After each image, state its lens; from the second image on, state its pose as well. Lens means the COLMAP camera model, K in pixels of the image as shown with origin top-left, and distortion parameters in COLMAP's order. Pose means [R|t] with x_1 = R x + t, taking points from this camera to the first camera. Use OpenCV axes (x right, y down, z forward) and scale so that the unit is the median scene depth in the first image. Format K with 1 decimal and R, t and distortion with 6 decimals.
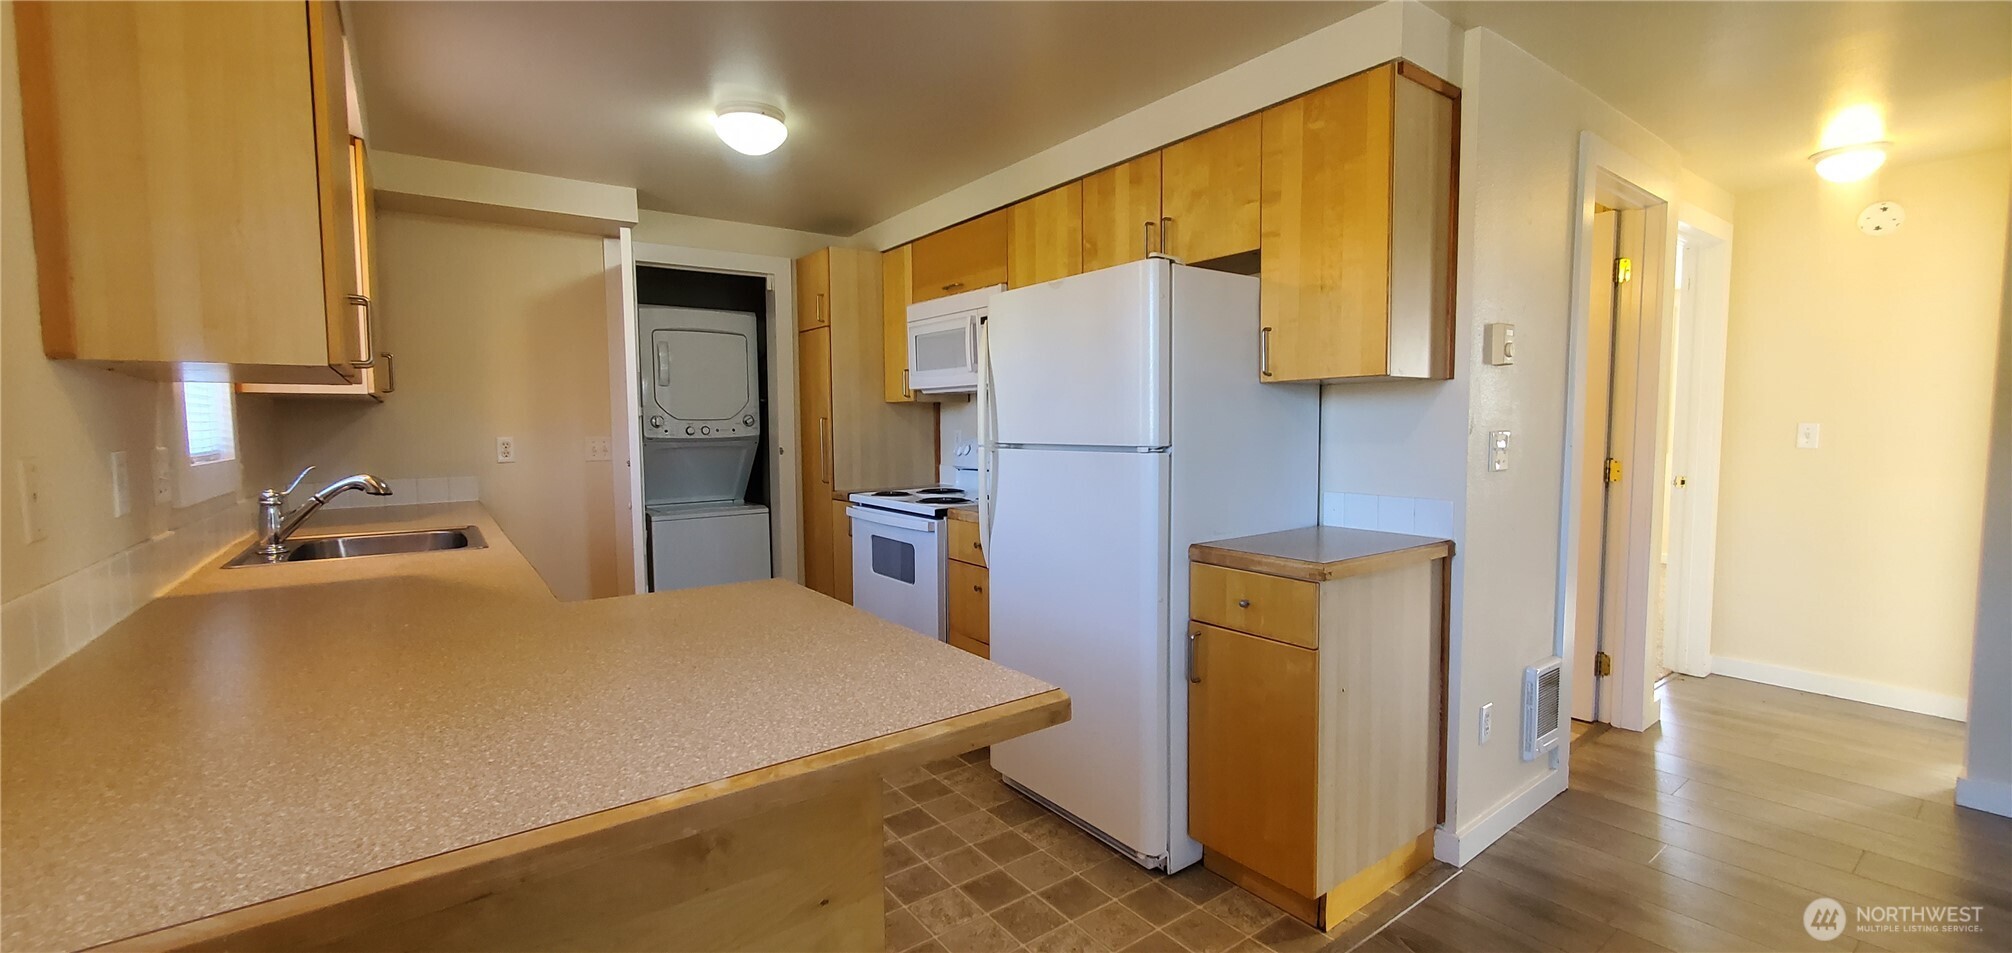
lens RADIAL K [[798.3, 0, 1000.4], [0, 798.3, 476.0], [0, 0, 1]] dist [-0.002934, -0.000215]
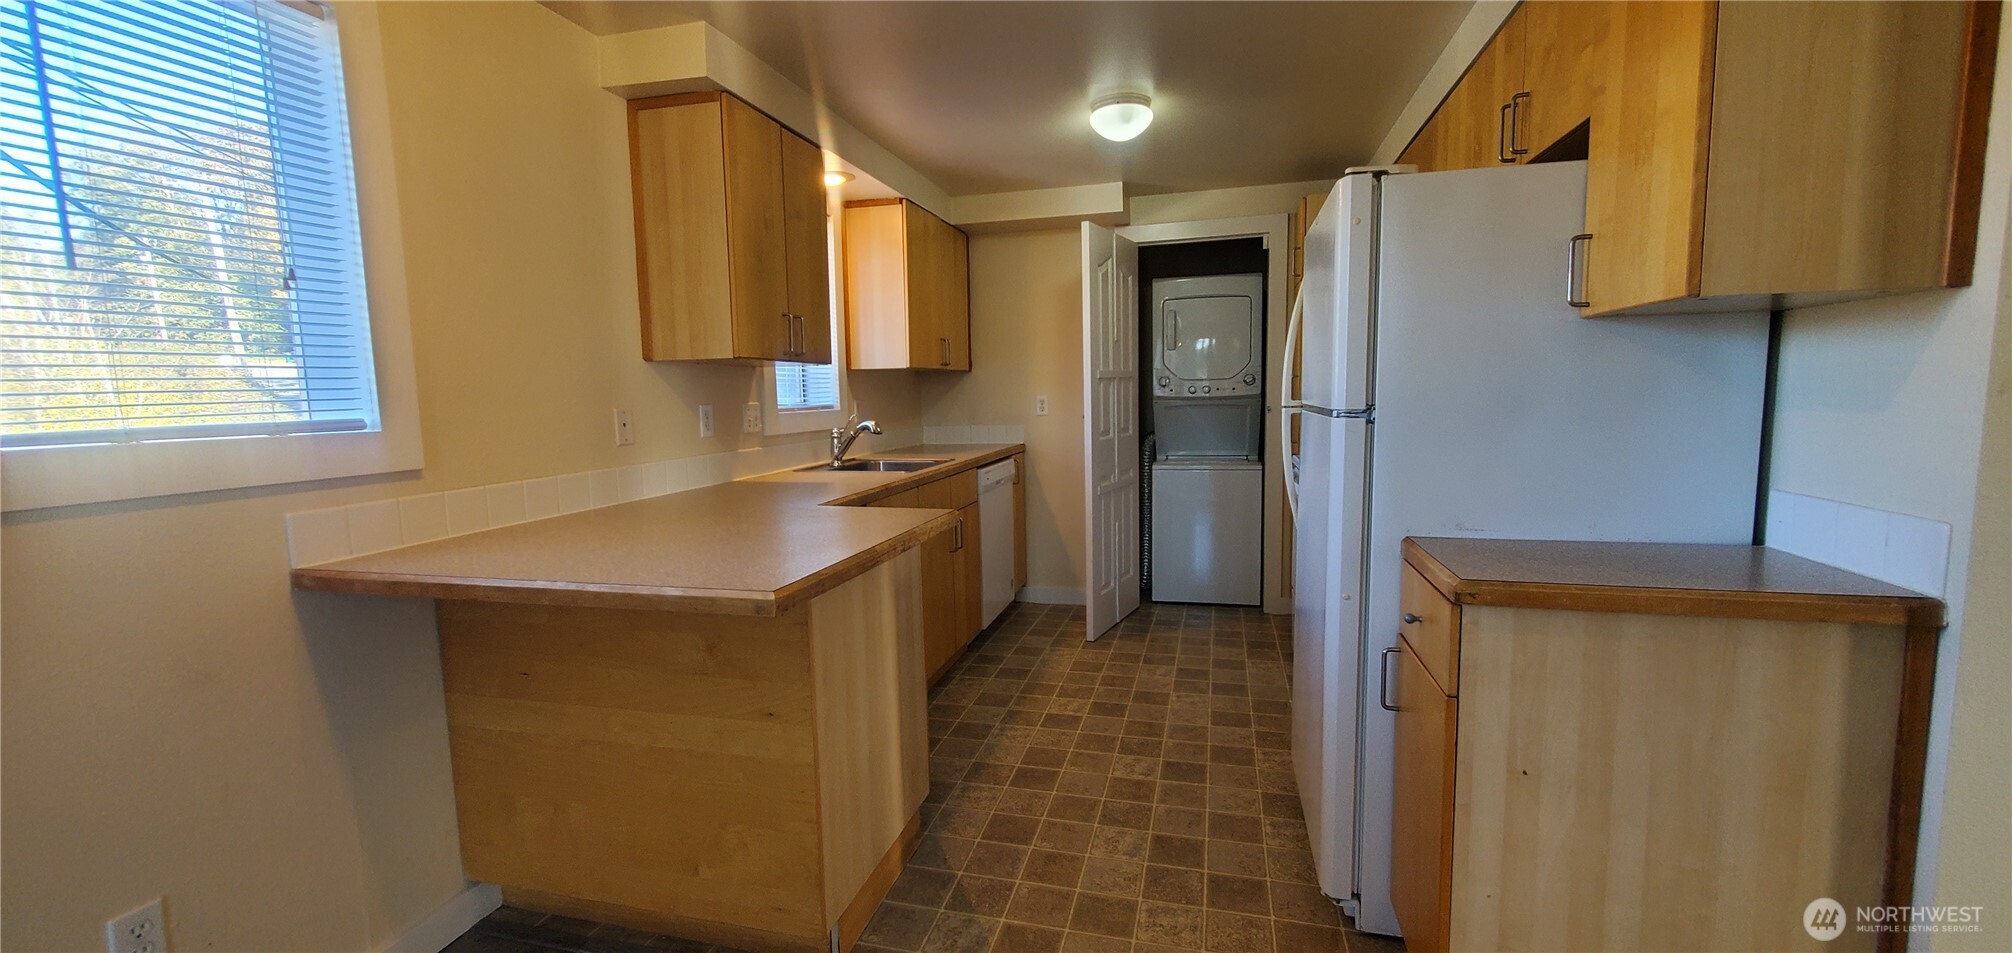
lens RADIAL K [[798.3, 0, 1000.4], [0, 798.3, 476.0], [0, 0, 1]] dist [-0.002934, -0.000215]
pose [[0.624280, 0.077856, -0.777312, 0.342305], [-0.036075, 0.996833, 0.070870, -0.007785], [0.780368, -0.016202, 0.625111, 0.119851]]
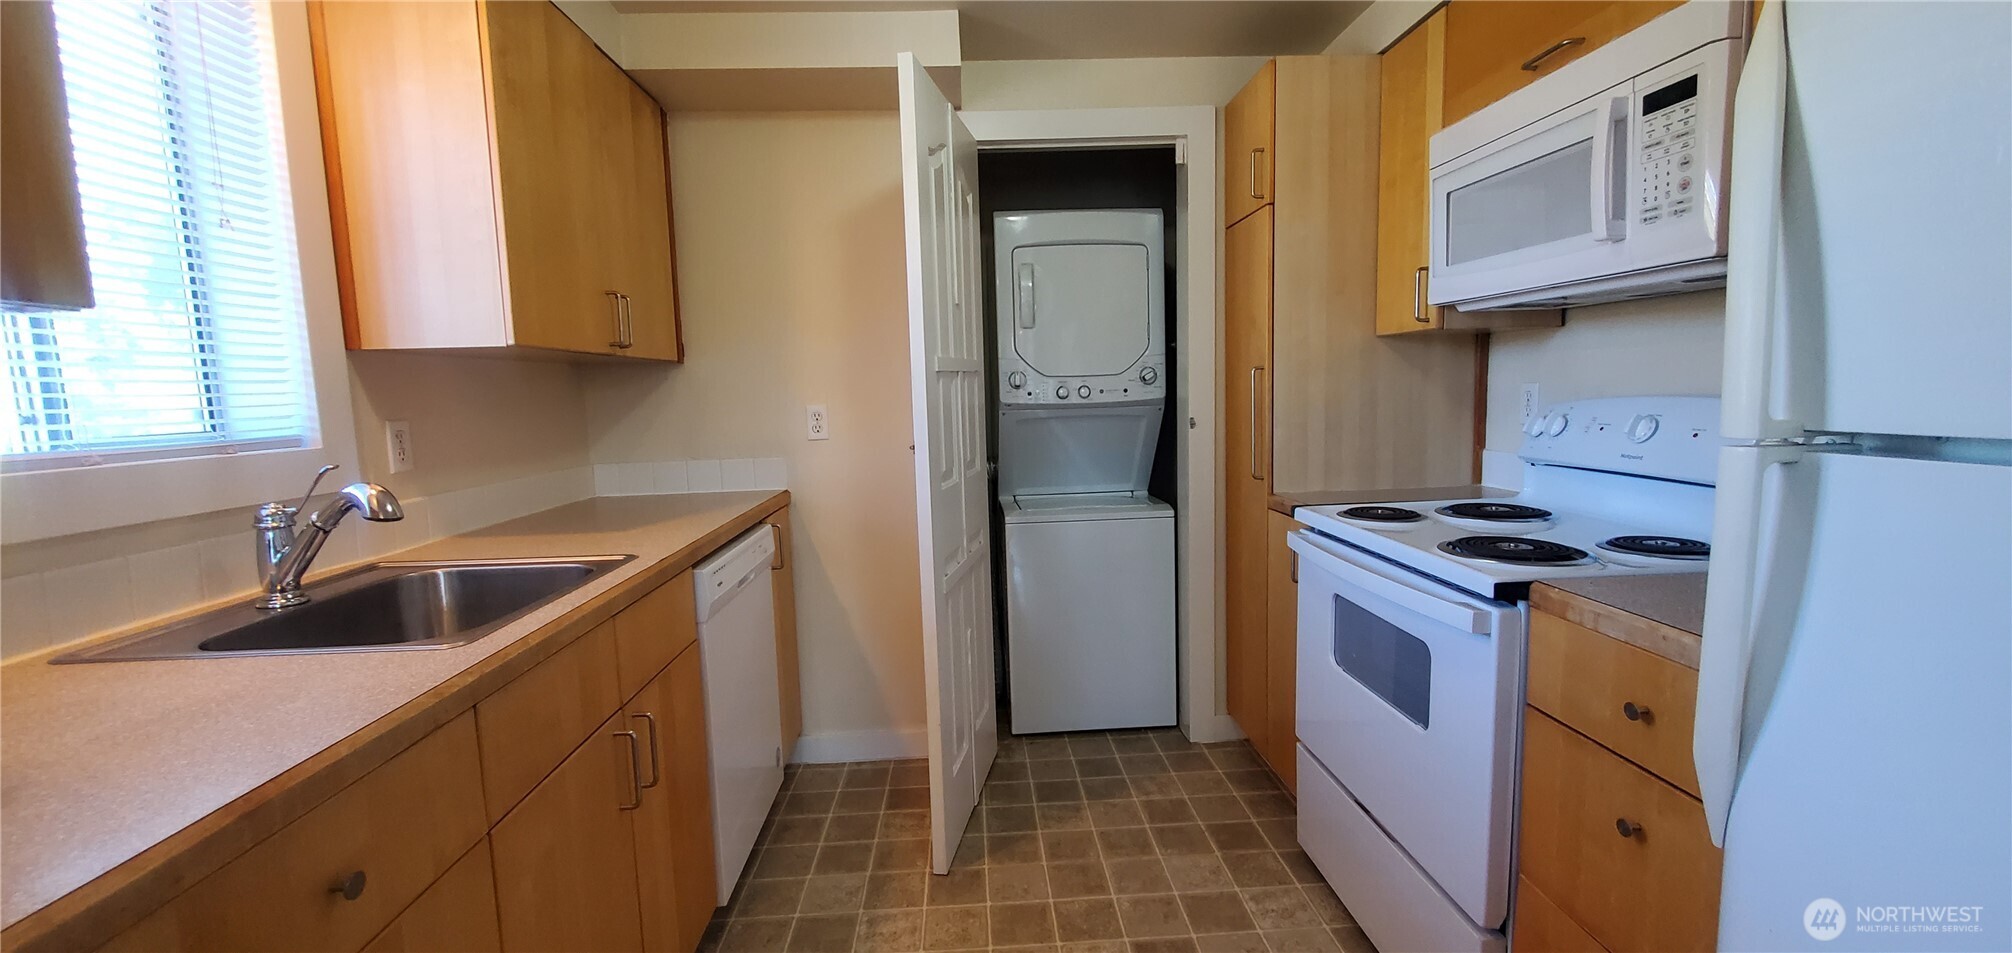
lens RADIAL K [[798.3, 0, 1000.4], [0, 798.3, 476.0], [0, 0, 1]] dist [-0.002934, -0.000215]
pose [[0.833617, 0.043879, -0.550597, -0.059357], [-0.014386, 0.998226, 0.057771, -0.026924], [0.552155, -0.040238, 0.832770, 0.442898]]
